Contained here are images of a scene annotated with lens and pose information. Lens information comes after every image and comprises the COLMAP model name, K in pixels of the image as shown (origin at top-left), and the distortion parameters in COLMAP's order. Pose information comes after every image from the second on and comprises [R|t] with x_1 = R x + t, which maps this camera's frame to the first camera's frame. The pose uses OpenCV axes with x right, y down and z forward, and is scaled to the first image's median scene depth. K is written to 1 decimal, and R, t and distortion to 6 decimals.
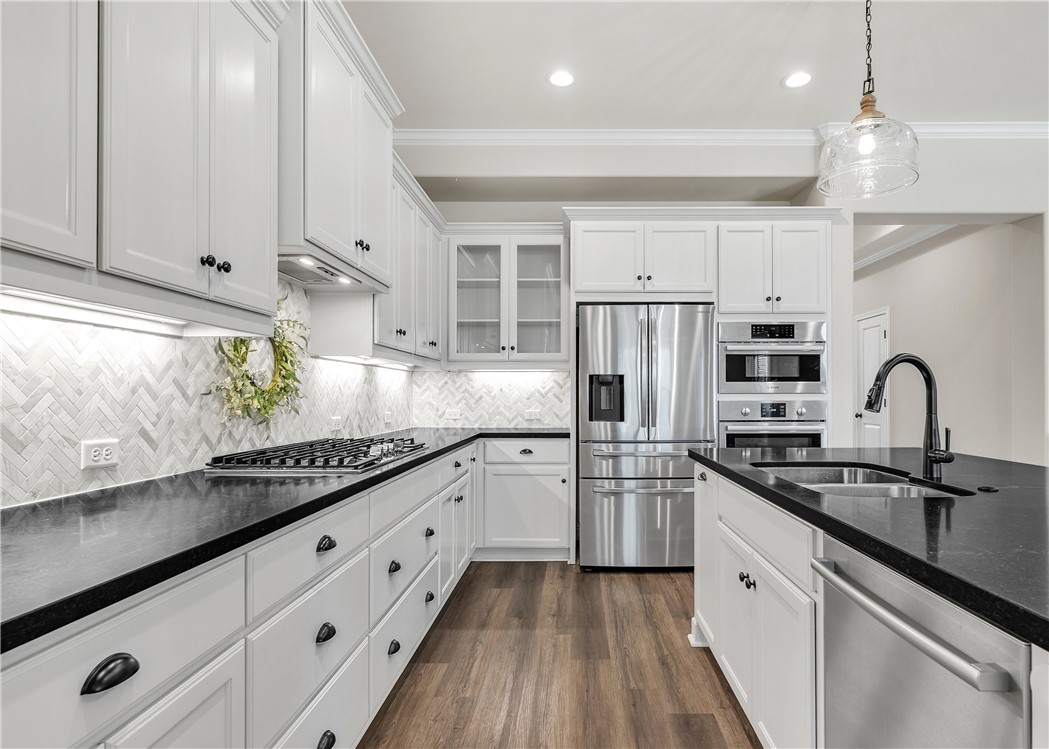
lens RADIAL K [[564.0, 0, 571.0], [0, 564.0, 390.8], [0, 0, 1]] dist [0.015158, -0.000316]
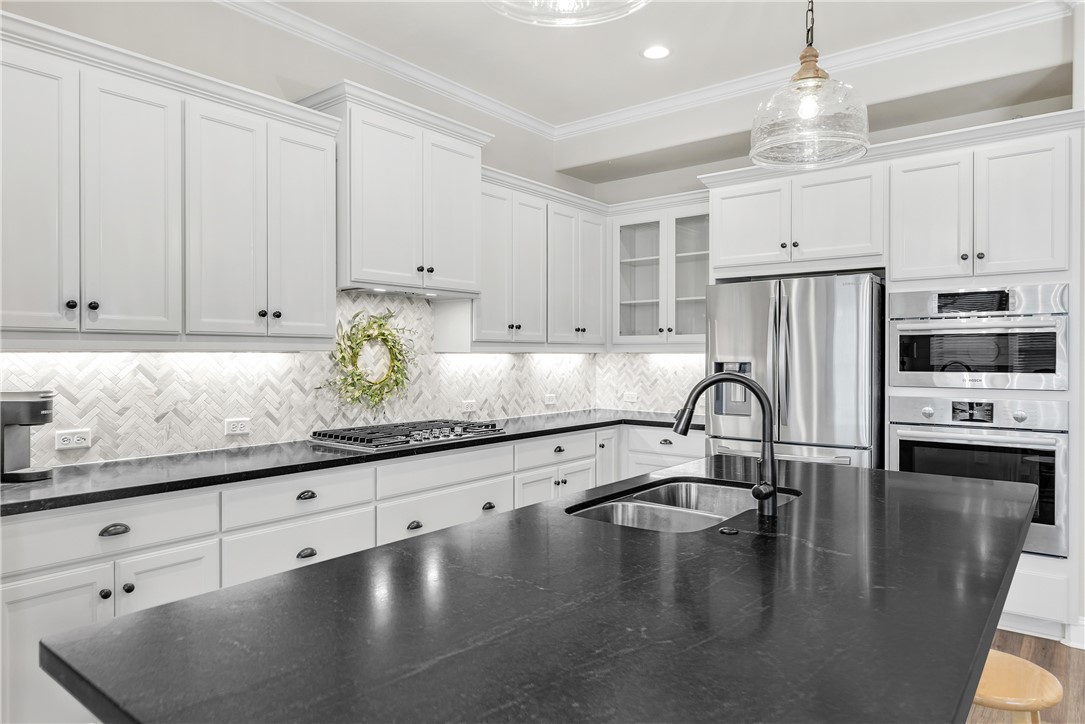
lens RADIAL K [[680.0, 0, 542.5], [0, 680.0, 362.0], [0, 0, 1]] dist [0.003013, 0.000590]
pose [[0.787489, 0.007035, -0.616289, 0.644398], [0.004030, 0.999855, 0.016563, -0.063614], [0.616316, -0.015527, 0.787346, -0.025241]]
